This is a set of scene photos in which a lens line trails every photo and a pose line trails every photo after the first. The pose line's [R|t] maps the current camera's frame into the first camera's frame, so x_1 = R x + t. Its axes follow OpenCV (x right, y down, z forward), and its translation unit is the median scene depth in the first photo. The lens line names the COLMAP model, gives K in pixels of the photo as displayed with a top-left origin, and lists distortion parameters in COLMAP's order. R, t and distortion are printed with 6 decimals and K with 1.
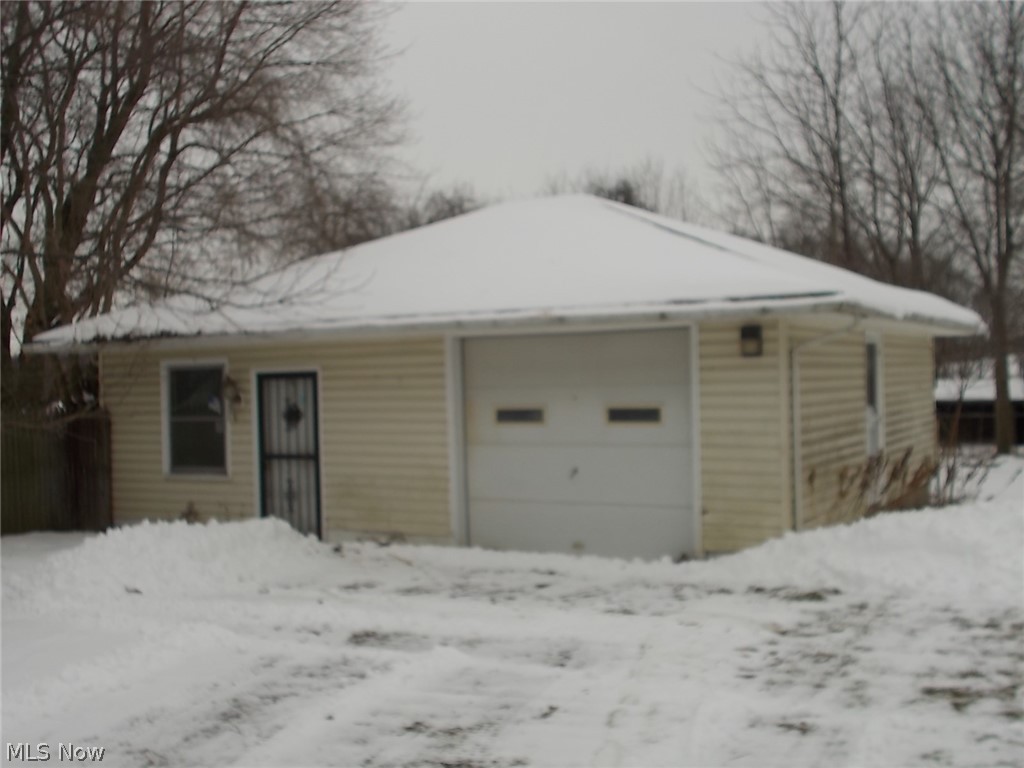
lens RADIAL K [[1161.5, 0, 511.9], [0, 1161.5, 386.1], [0, 0, 1]] dist [0.032174, 0.000000]
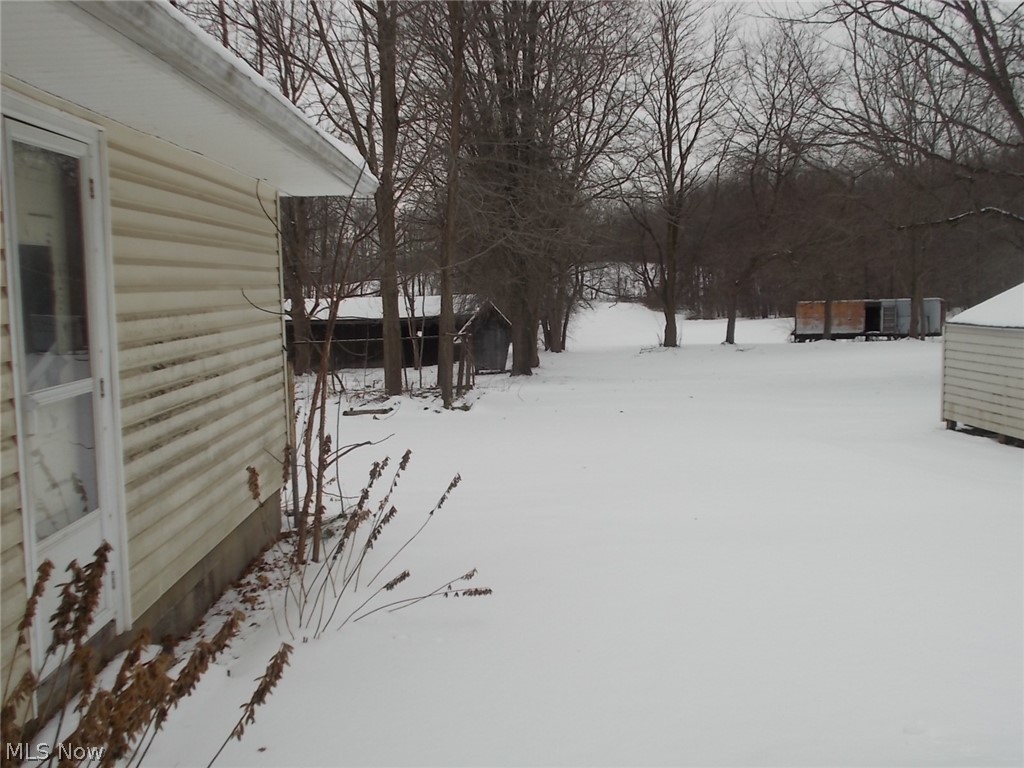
lens RADIAL K [[1161.5, 0, 512.3], [0, 1161.5, 385.0], [0, 0, 1]] dist [0.032174, 0.000000]
pose [[0.873309, -0.048241, 0.484773, 0.224549], [0.015898, 0.997377, 0.070613, 0.004832], [-0.486908, -0.053960, 0.871785, 0.566565]]
